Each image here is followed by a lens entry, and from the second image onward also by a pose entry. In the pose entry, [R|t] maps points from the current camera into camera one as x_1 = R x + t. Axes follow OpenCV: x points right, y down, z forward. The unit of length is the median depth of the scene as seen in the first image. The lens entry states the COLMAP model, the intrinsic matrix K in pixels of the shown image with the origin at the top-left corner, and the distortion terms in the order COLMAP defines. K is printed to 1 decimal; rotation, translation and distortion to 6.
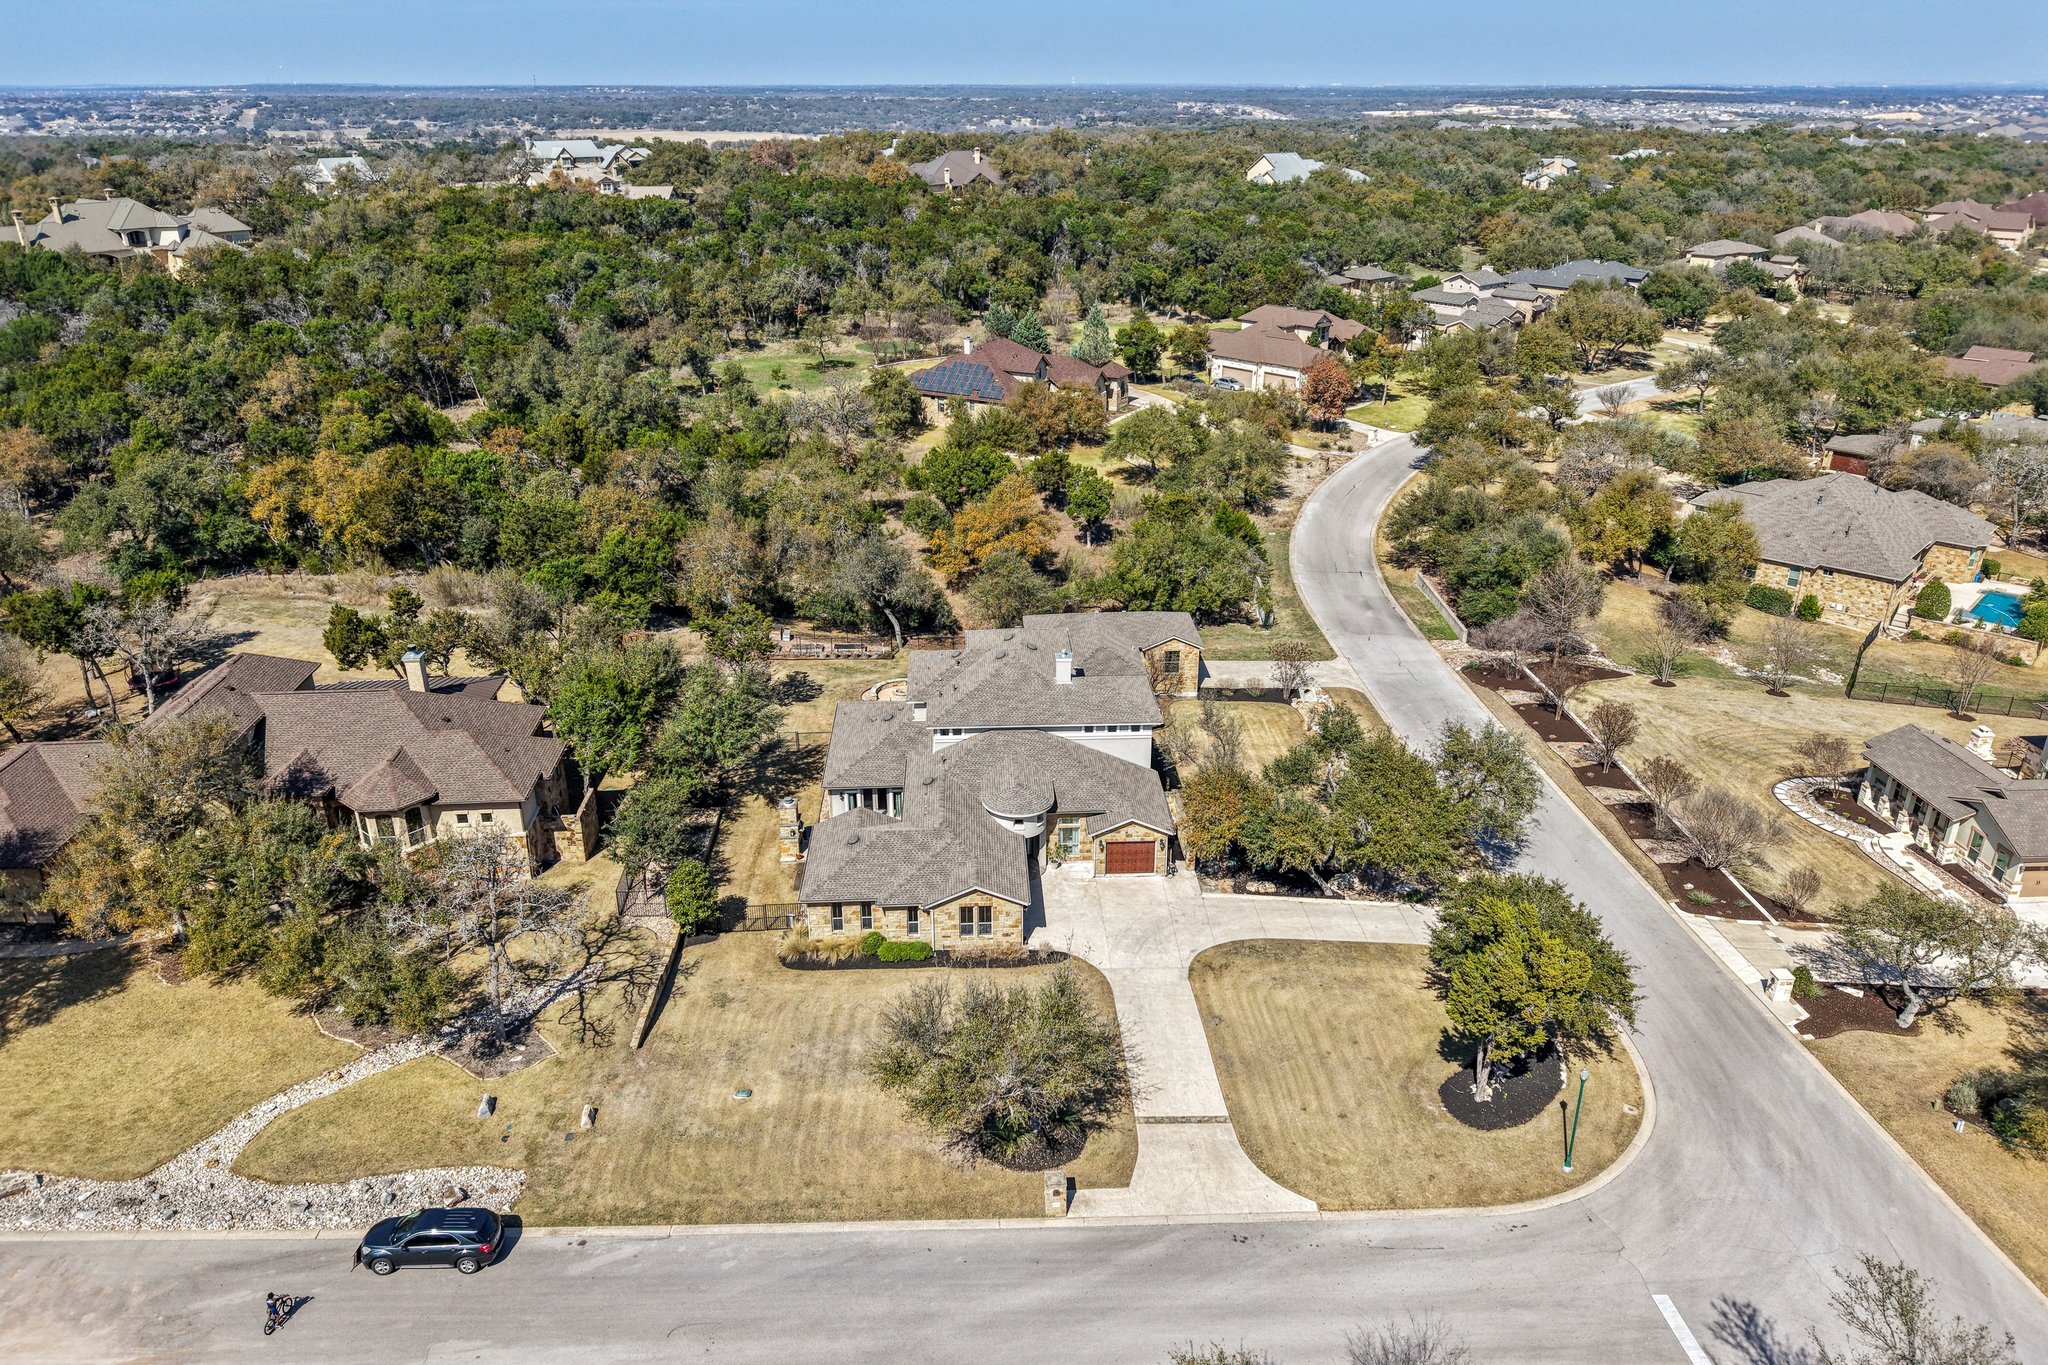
lens RADIAL K [[1415.8, 0, 1011.7], [0, 1415.8, 693.8], [0, 0, 1]] dist [0.031369, -0.024707]
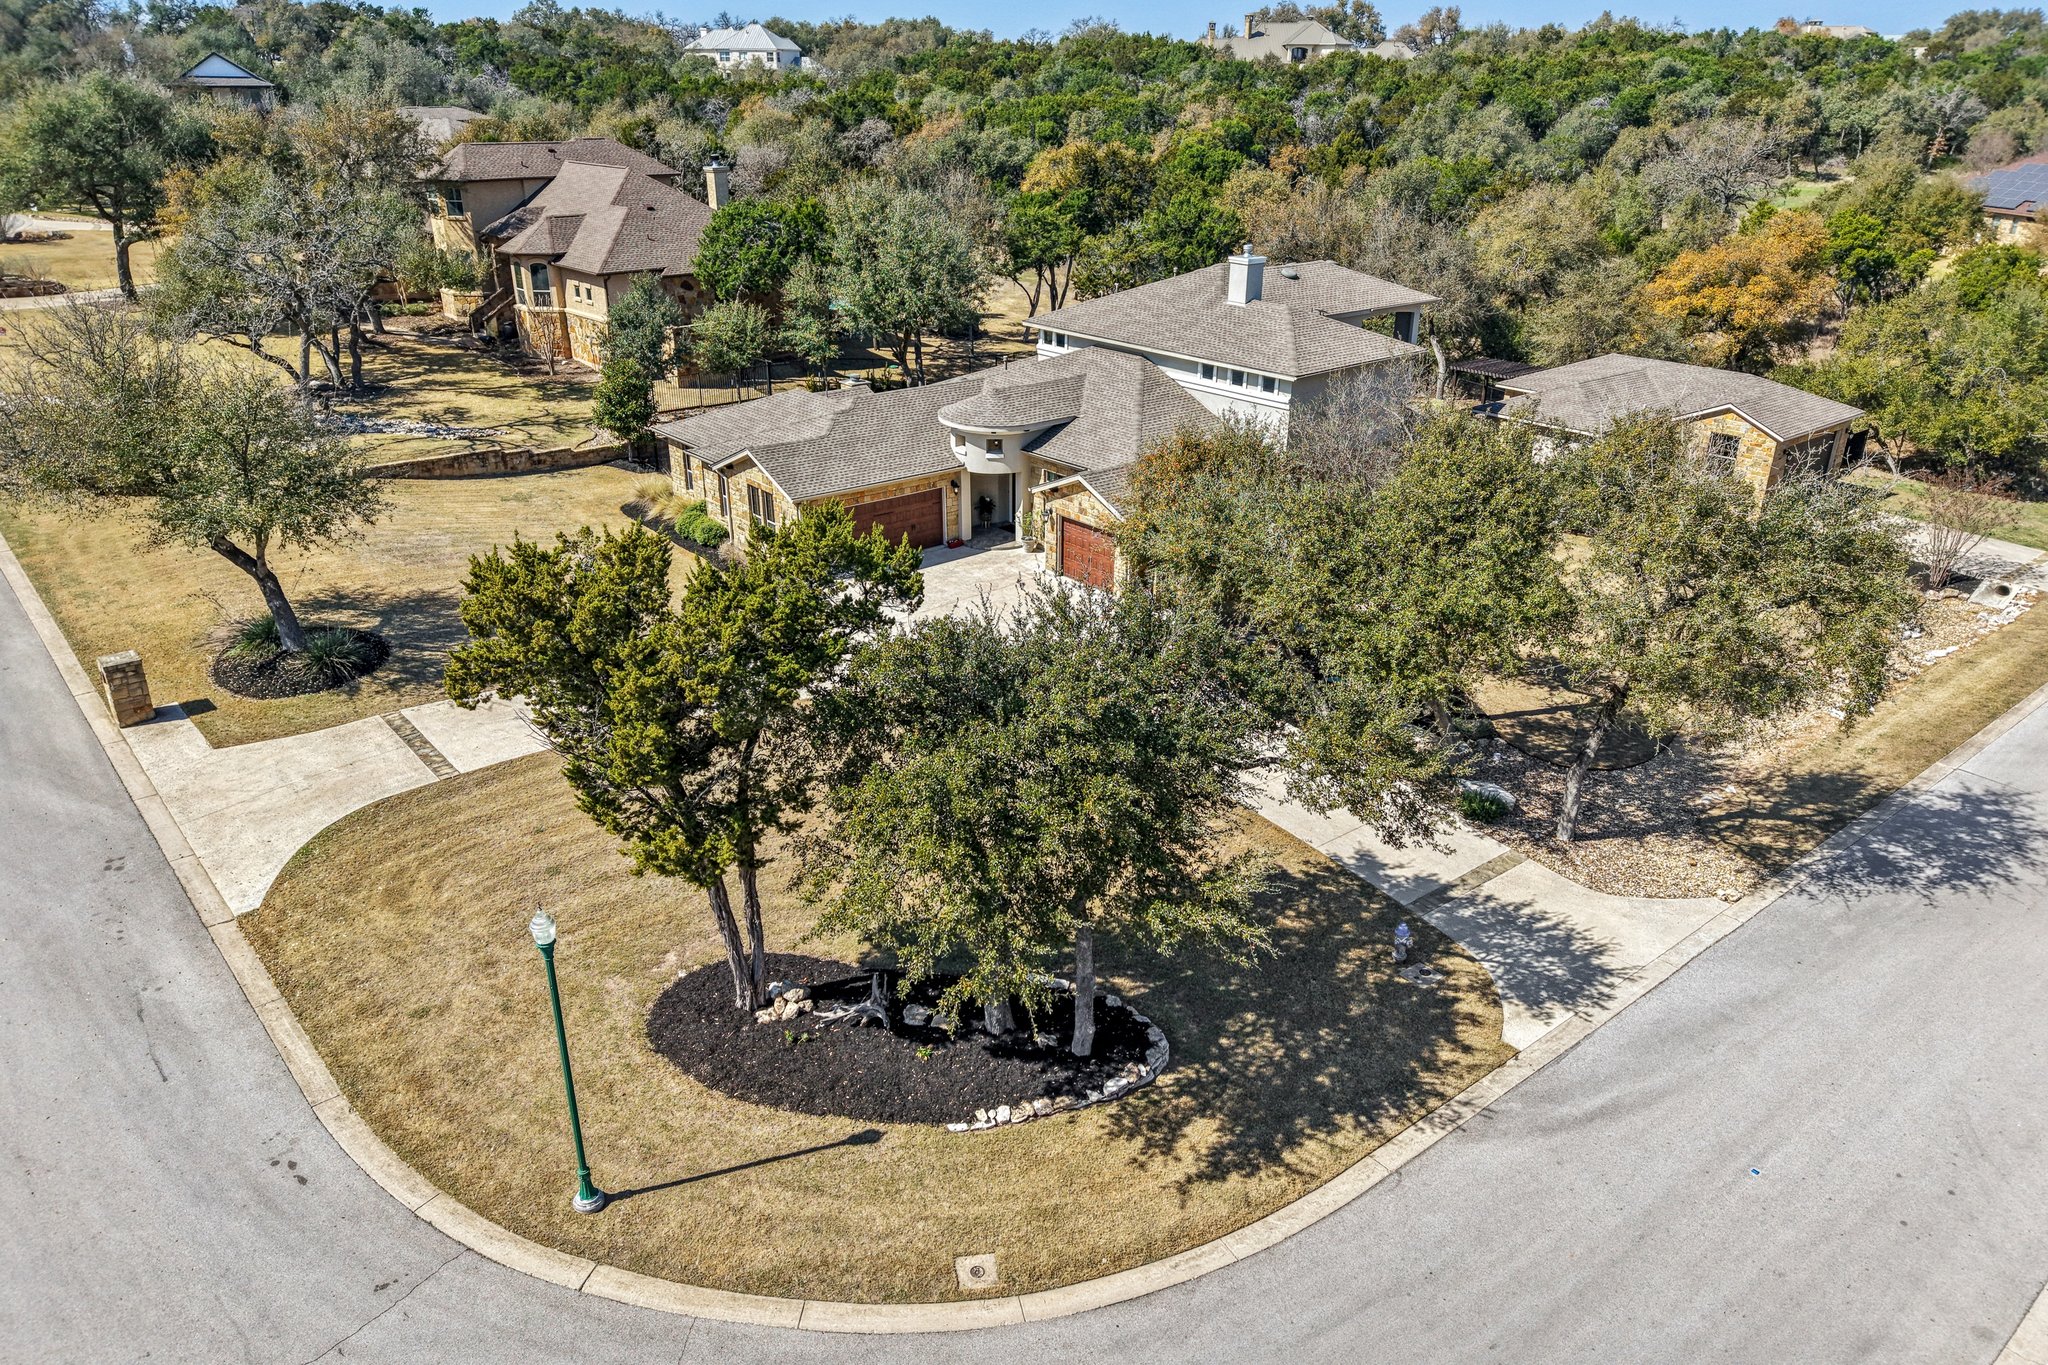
lens RADIAL K [[1379.5, 0, 1030.7], [0, 1379.5, 703.6], [0, 0, 1]] dist [0.049222, -0.052111]
pose [[0.609253, 0.340424, -0.716186, 0.496051], [-0.324432, 0.931122, 0.166598, 0.085543], [0.723571, 0.130853, 0.677733, 0.602653]]
